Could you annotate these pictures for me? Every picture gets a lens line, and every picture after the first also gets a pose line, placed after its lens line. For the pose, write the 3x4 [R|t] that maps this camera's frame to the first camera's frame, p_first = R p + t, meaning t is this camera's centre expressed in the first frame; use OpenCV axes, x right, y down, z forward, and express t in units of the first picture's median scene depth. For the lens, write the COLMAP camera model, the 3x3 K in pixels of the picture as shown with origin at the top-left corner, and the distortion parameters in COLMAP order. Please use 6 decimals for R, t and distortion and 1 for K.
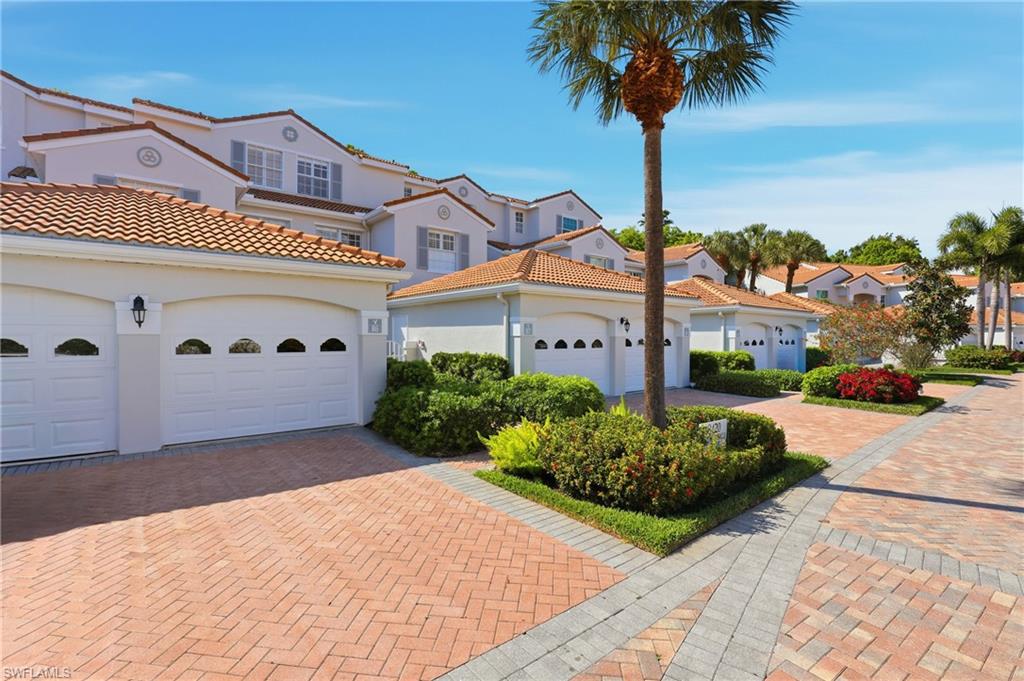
lens RADIAL K [[470.3, 0, 512.0], [0, 470.3, 340.5], [0, 0, 1]] dist [-0.026567, 0.000478]
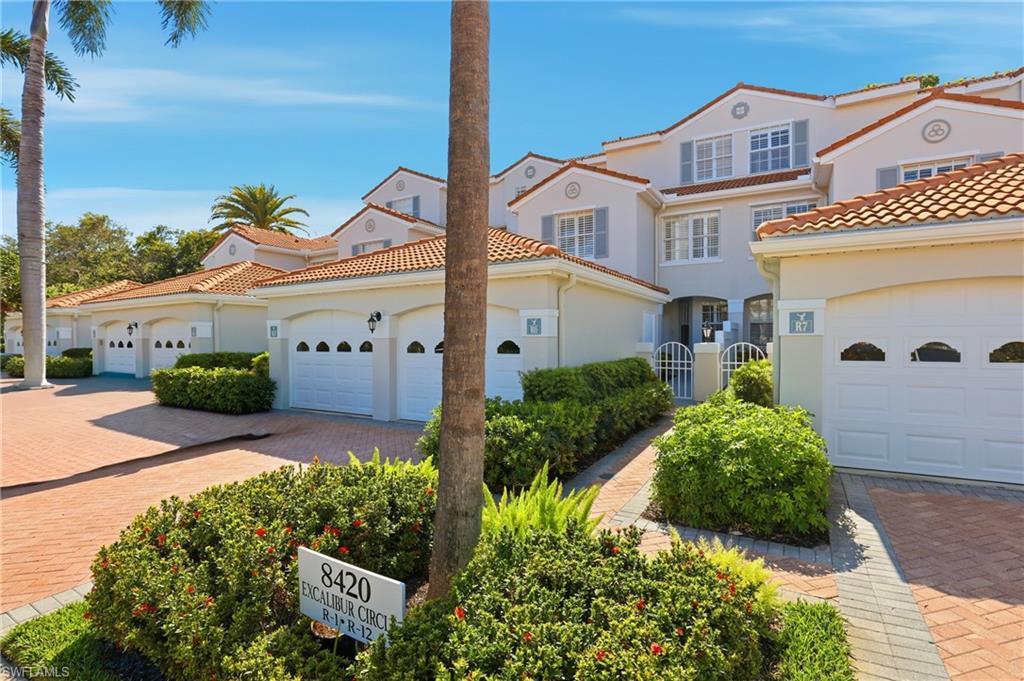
lens RADIAL K [[478.5, 0, 510.5], [0, 478.5, 348.2], [0, 0, 1]] dist [-0.030283, 0.000608]
pose [[0.352885, 0.015626, -0.935536, 0.235576], [-0.000076, 0.999861, 0.016672, -0.002238], [0.935667, -0.005812, 0.352837, 0.280073]]
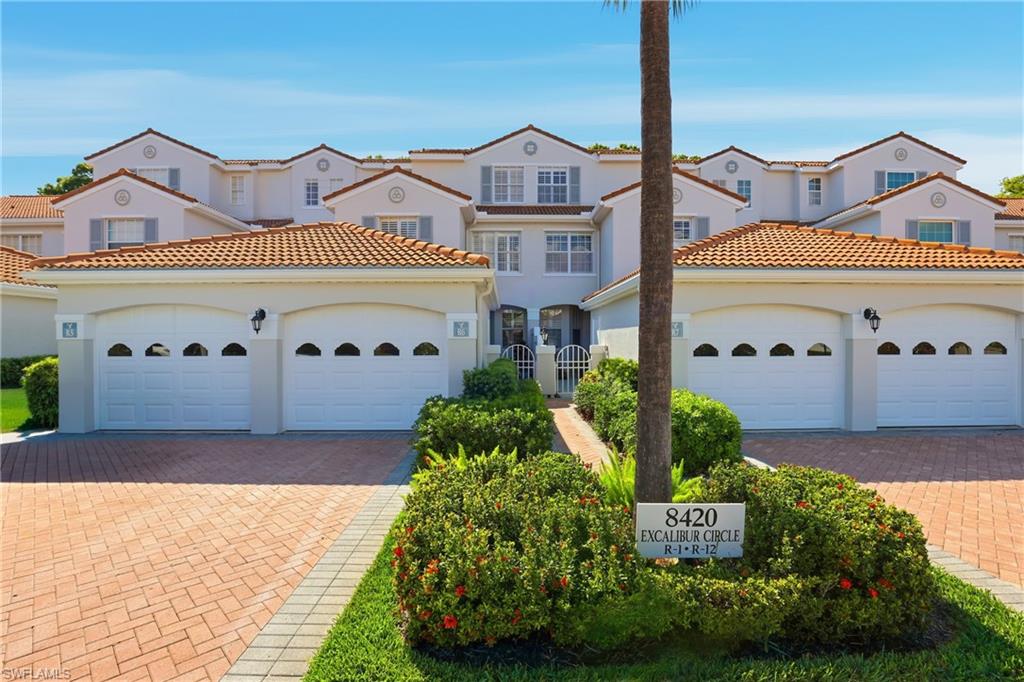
lens RADIAL K [[478.5, 0, 510.5], [0, 478.5, 348.7], [0, 0, 1]] dist [-0.030283, 0.000608]
pose [[0.783212, 0.006096, -0.621724, 0.168844], [-0.000742, 0.999960, 0.008870, -0.000143], [0.621754, -0.006486, 0.783186, 0.134171]]
